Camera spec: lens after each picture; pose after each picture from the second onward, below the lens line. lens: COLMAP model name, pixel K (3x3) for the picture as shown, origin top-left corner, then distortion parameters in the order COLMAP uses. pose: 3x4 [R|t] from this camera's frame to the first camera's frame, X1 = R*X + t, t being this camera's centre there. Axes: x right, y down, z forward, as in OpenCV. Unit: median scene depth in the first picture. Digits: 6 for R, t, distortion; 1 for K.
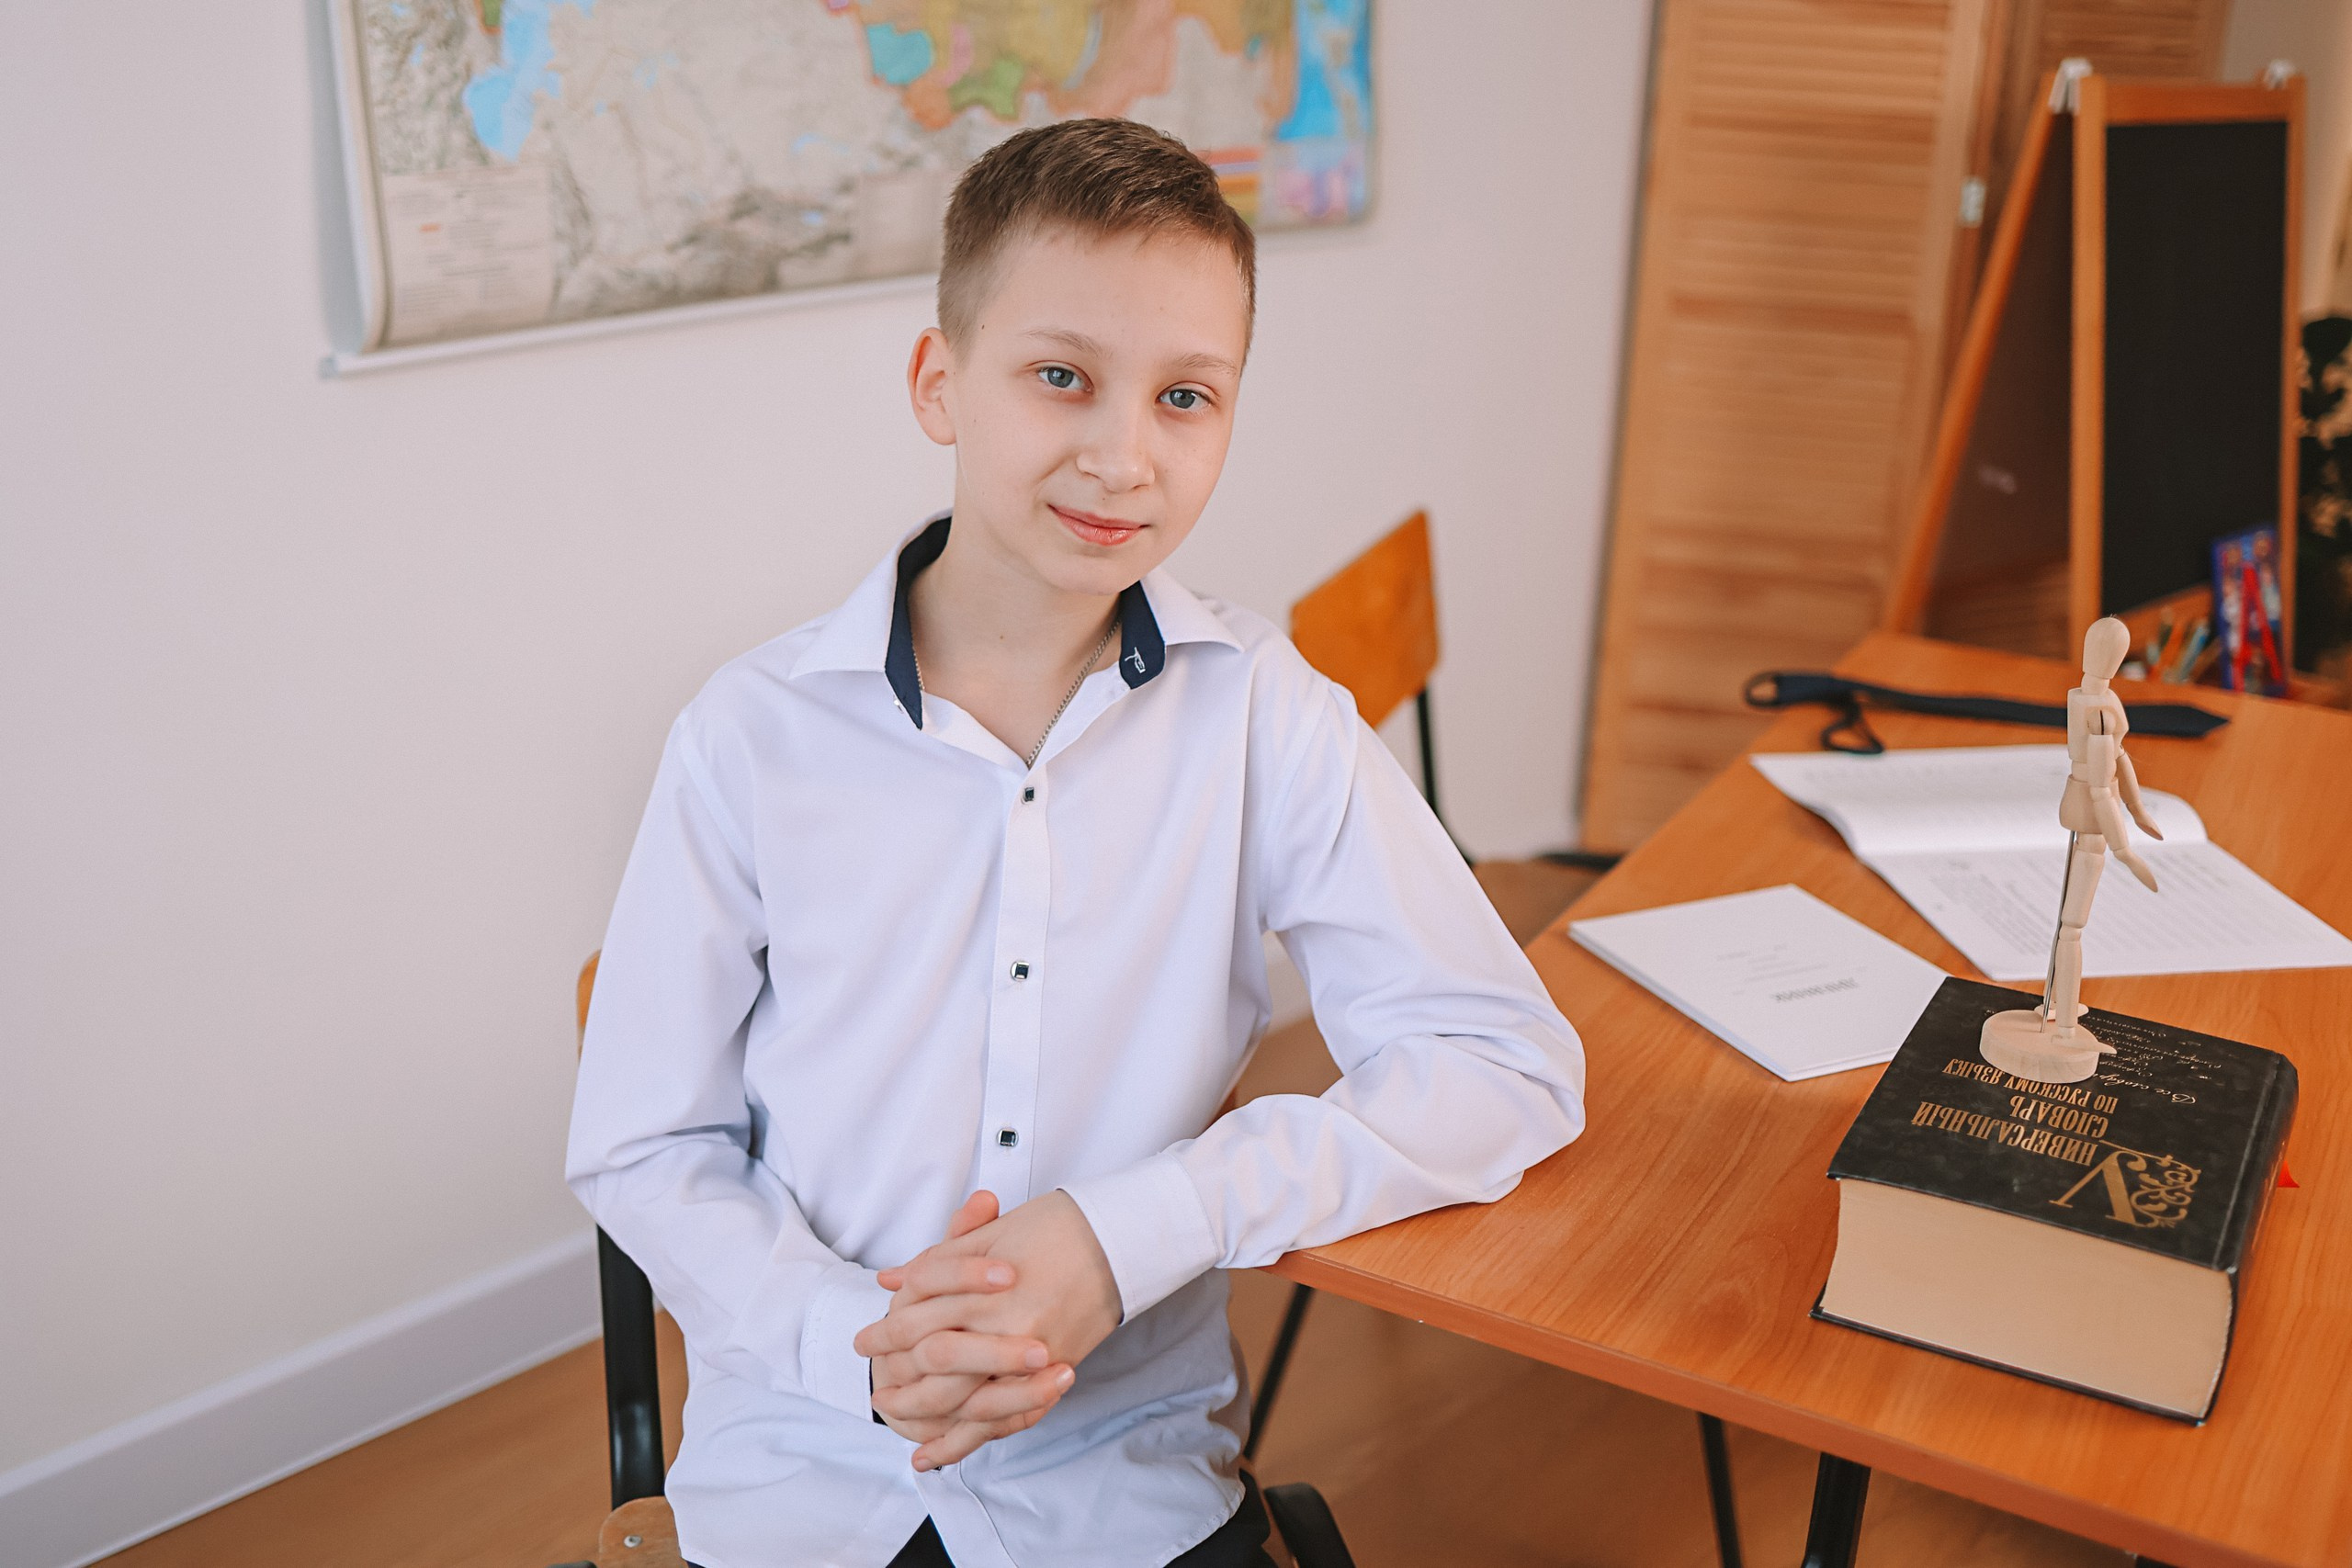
lens RADIAL K [[2439.0, 0, 1141.5], [0, 2439.0, 775.9], [0, 0, 1]] dist [-0.066757, 0.041152]
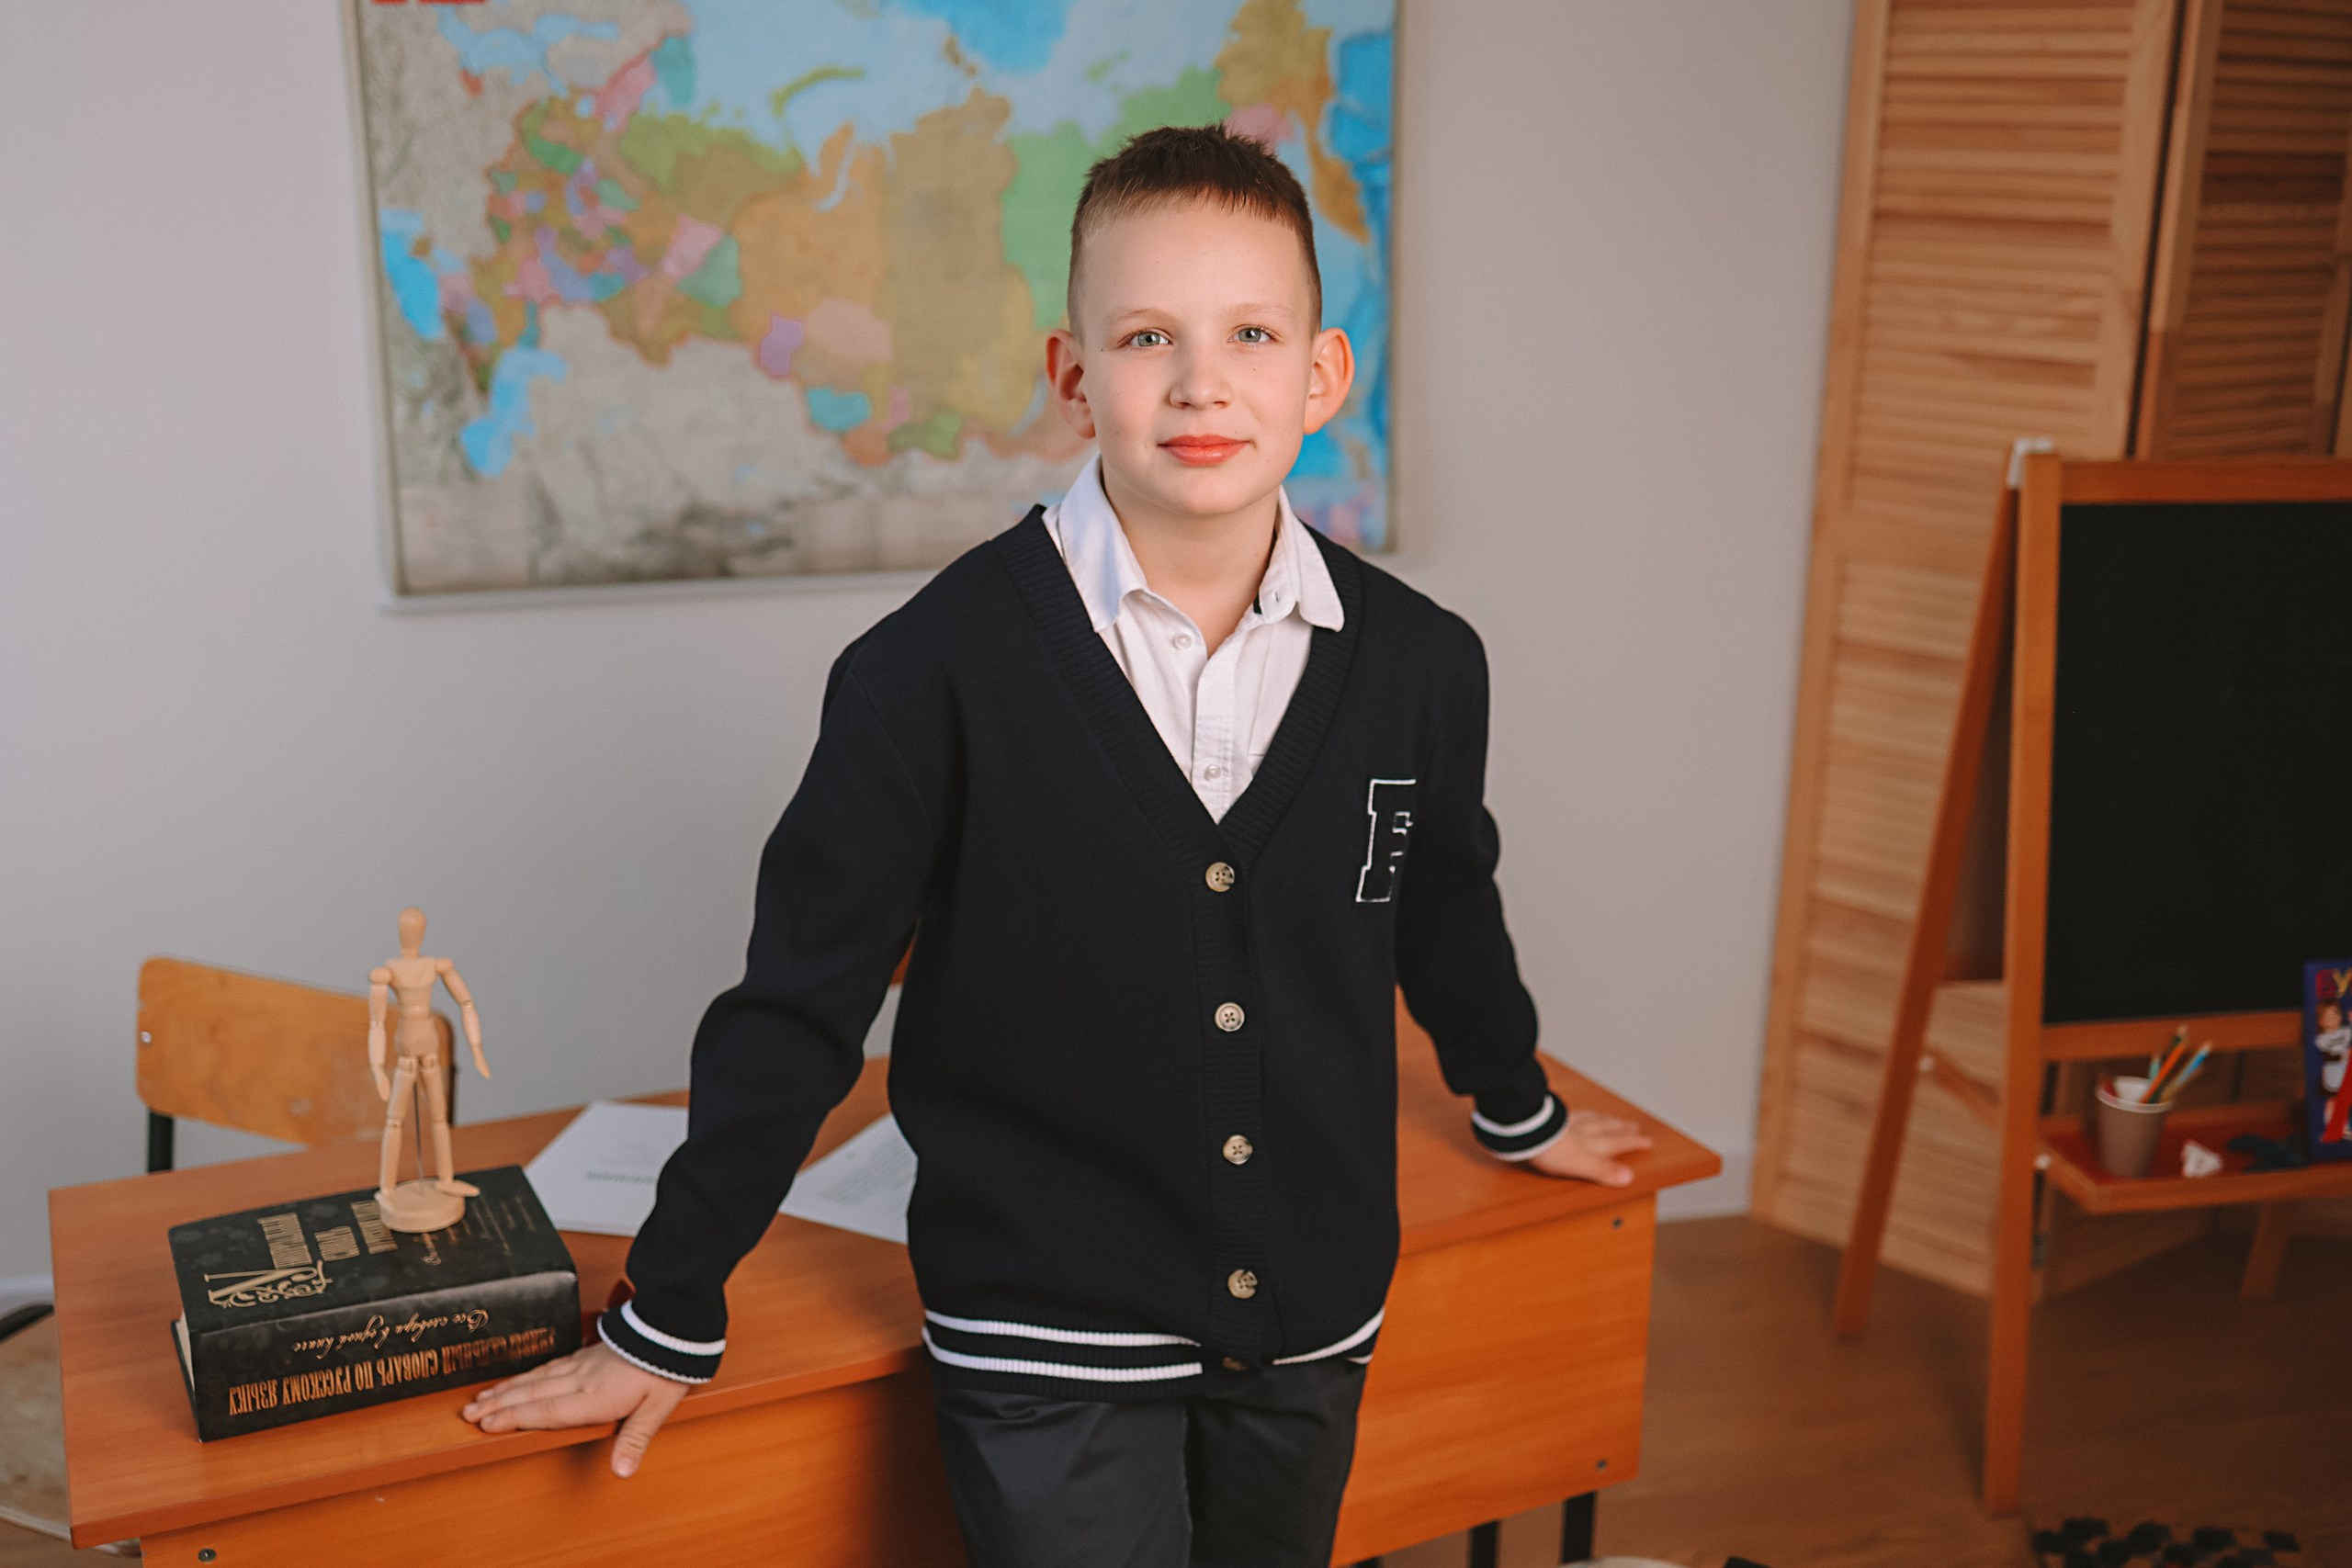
lens RADIAL K [[2429.2, 0, 1170.2], [0, 2429.2, 774.2], [0, 0, 1]] dist [-0.042954, 0.023965]
pose [[0.819835, 0.129472, -0.557770, 0.891304], [-0.173546, 0.984467, -0.026566, -0.105328], [0.545667, 0.118578, 0.829570, 0.020857]]
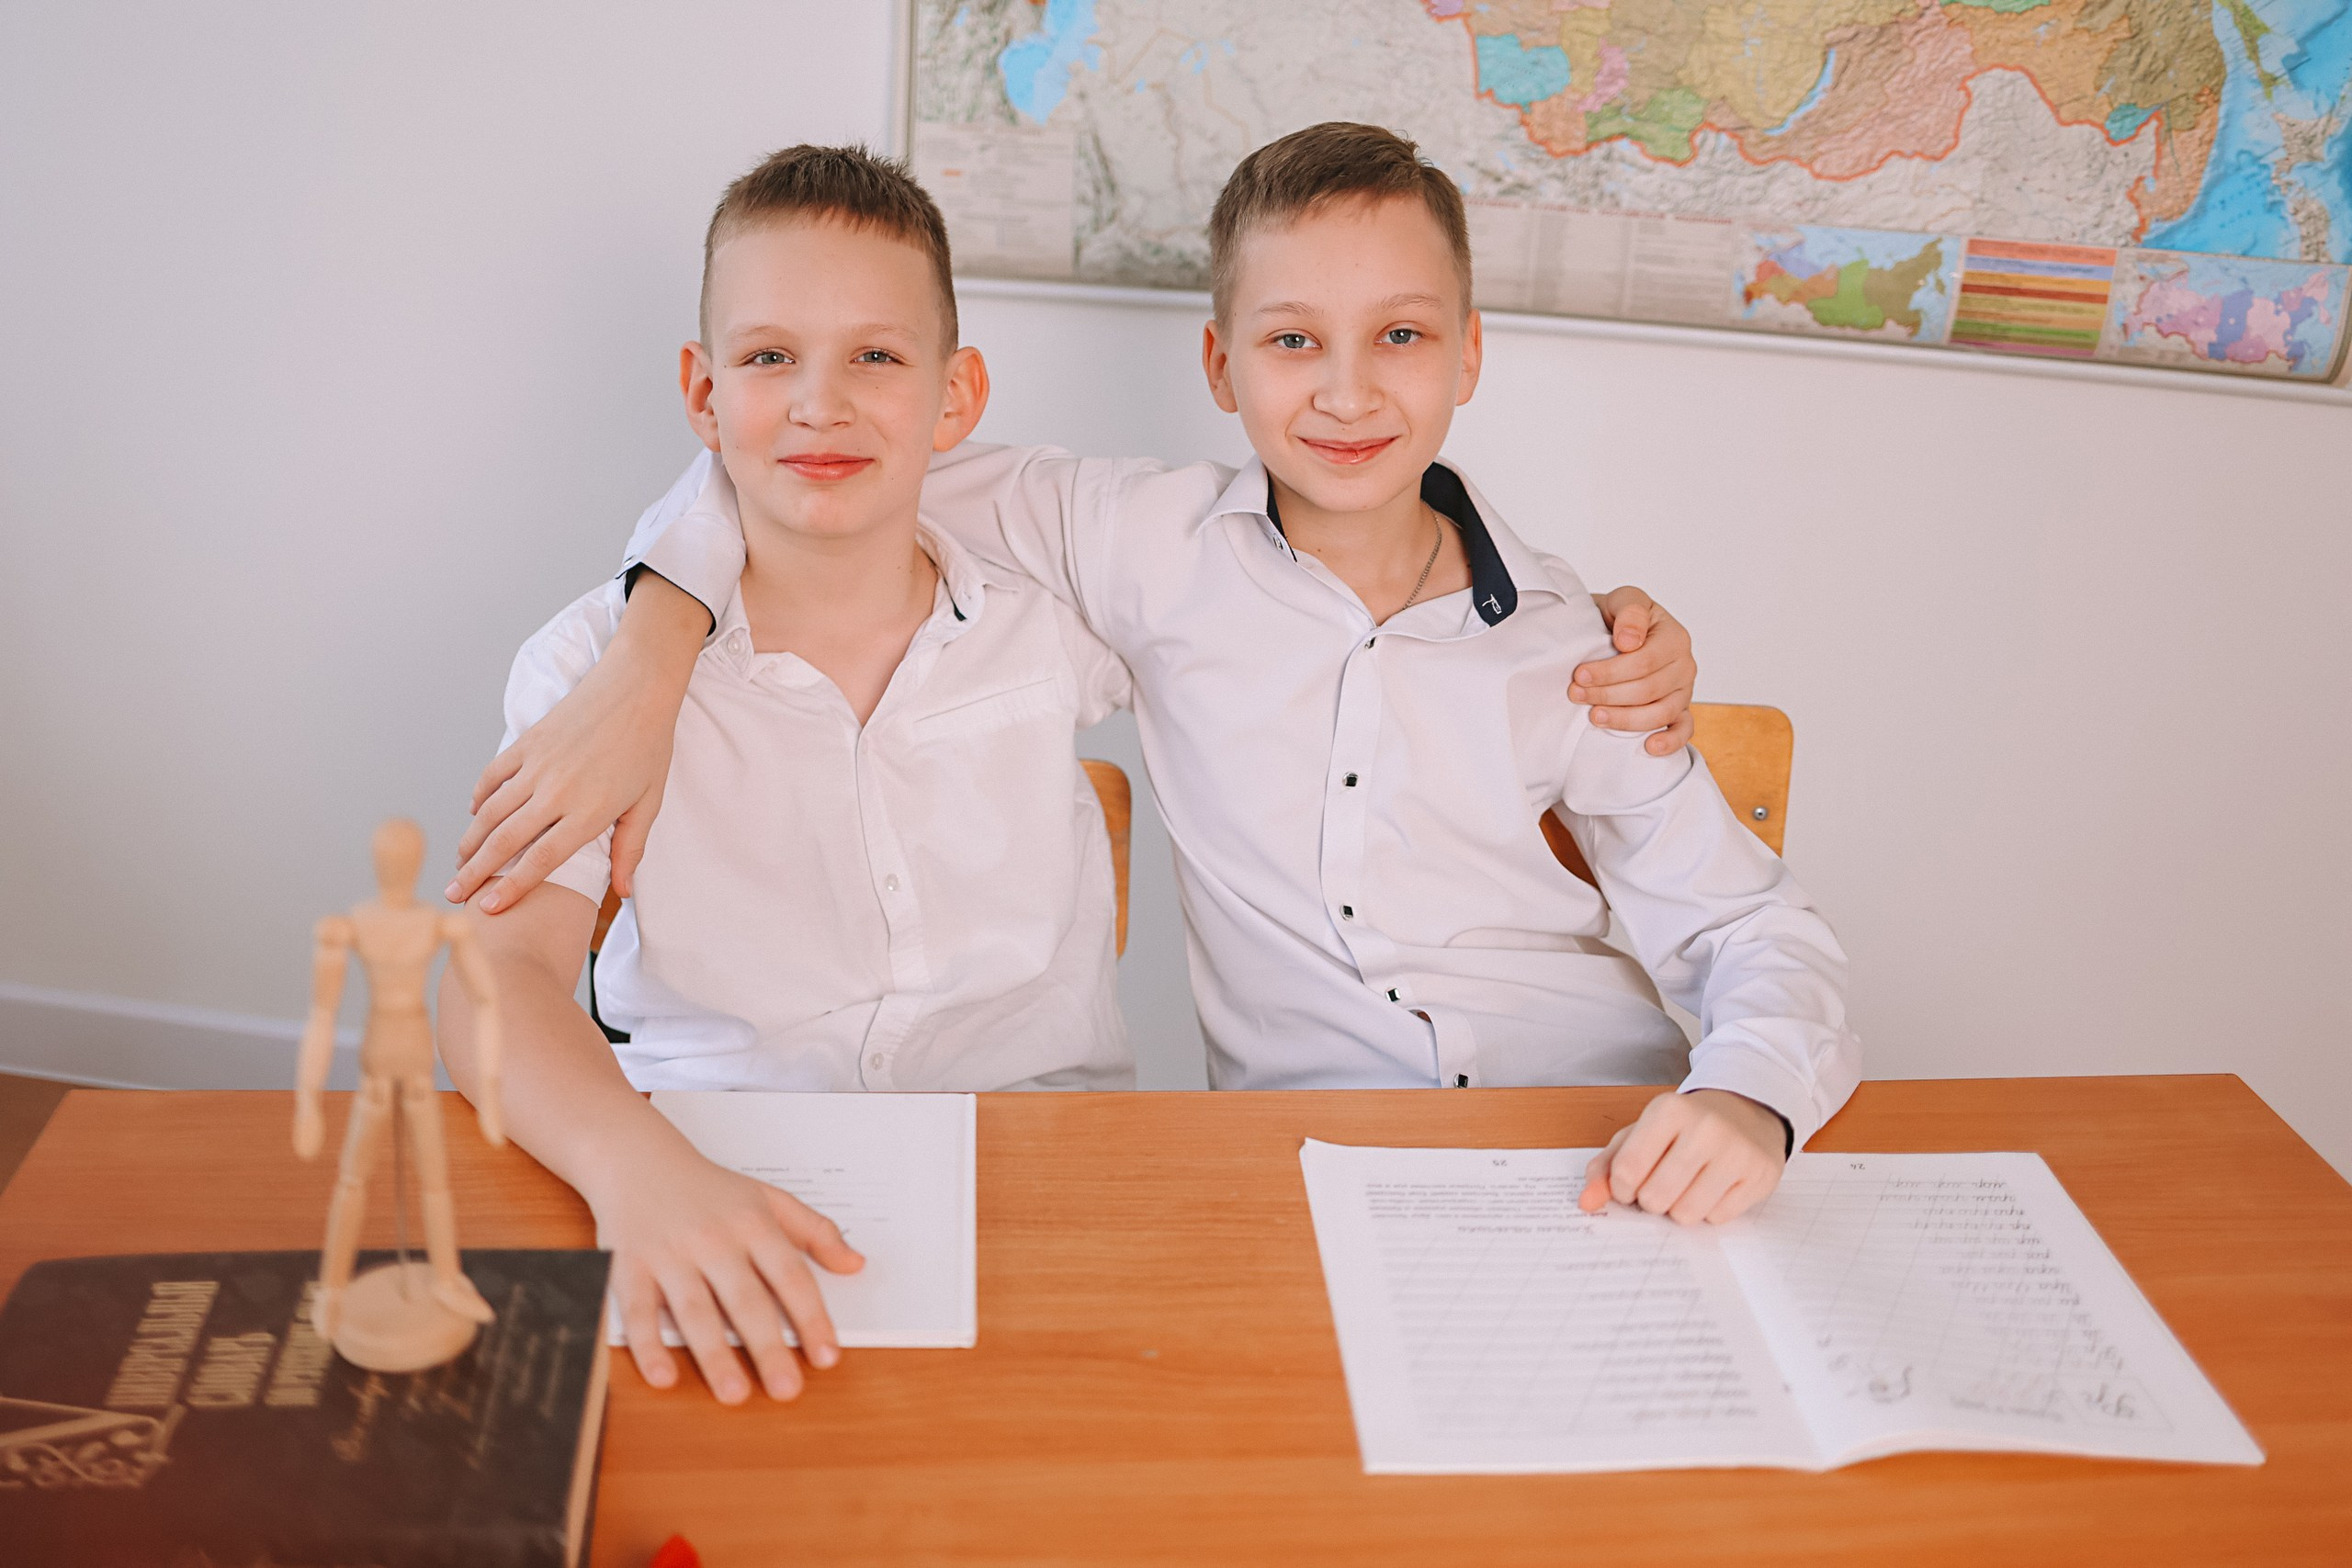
lens RADIAL K [[2439.0, 0, 1141.5], [0, 2439.0, 775.9], [0, 0, 1]] dist [-0.066757, 0.041152]
pose [[0.563140, 0.314052, -0.764359, 0.659874], [-0.310498, 0.937607, 0.156476, -0.159300], [0.765810, 0.149214, 0.625516, 0.387290]]
